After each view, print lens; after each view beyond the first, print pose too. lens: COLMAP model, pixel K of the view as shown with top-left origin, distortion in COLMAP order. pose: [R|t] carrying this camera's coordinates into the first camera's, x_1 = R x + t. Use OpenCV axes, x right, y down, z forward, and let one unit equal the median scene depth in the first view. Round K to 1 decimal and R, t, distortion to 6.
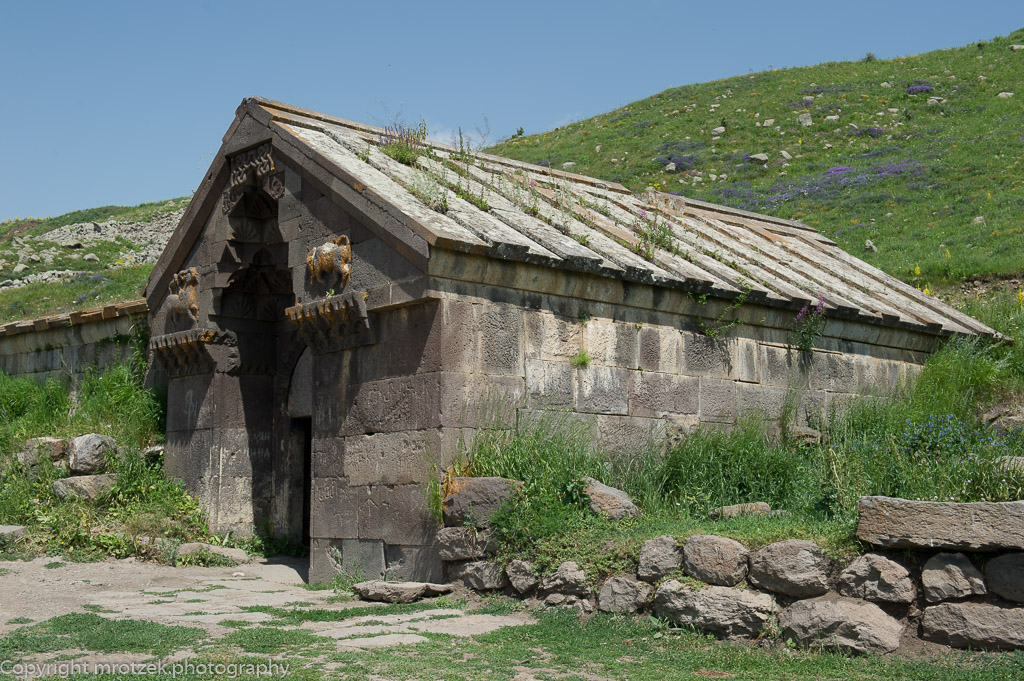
lens RADIAL K [[1198.6, 0, 512.0], [0, 1198.6, 340.5], [0, 0, 1]] dist [0.094928, 0.004212]
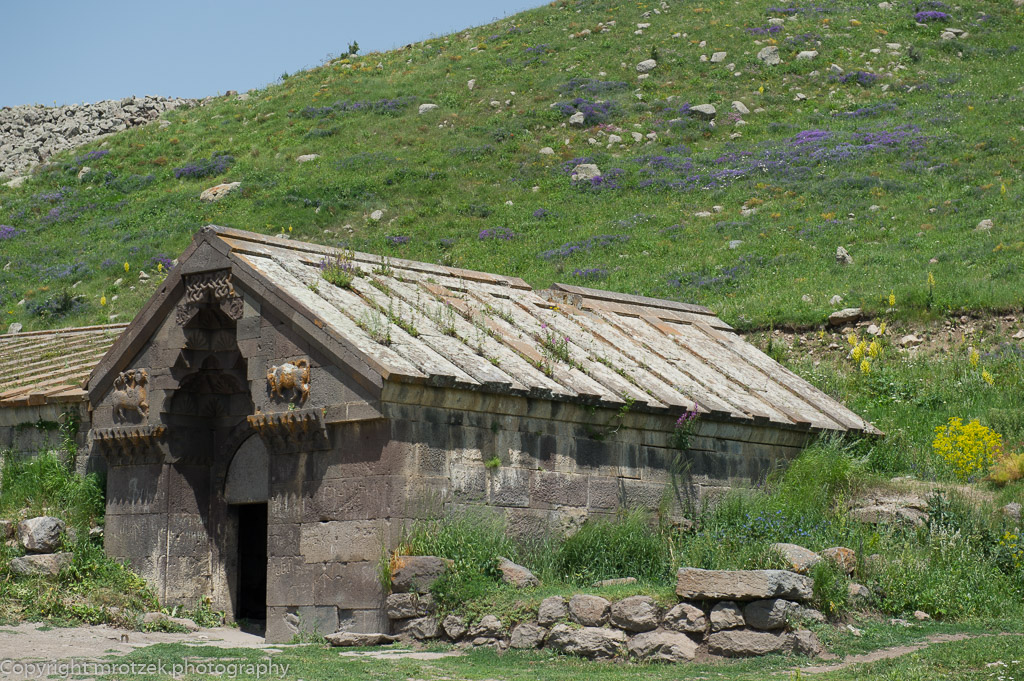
lens RADIAL K [[2062.4, 0, 512.2], [0, 2062.4, 321.0], [0, 0, 1]] dist [0.135826, -0.009776]
pose [[0.994747, 0.020049, 0.100377, -0.134679], [-0.019136, 0.999766, -0.010049, -0.105600], [-0.100555, 0.008075, 0.994899, -1.084783]]
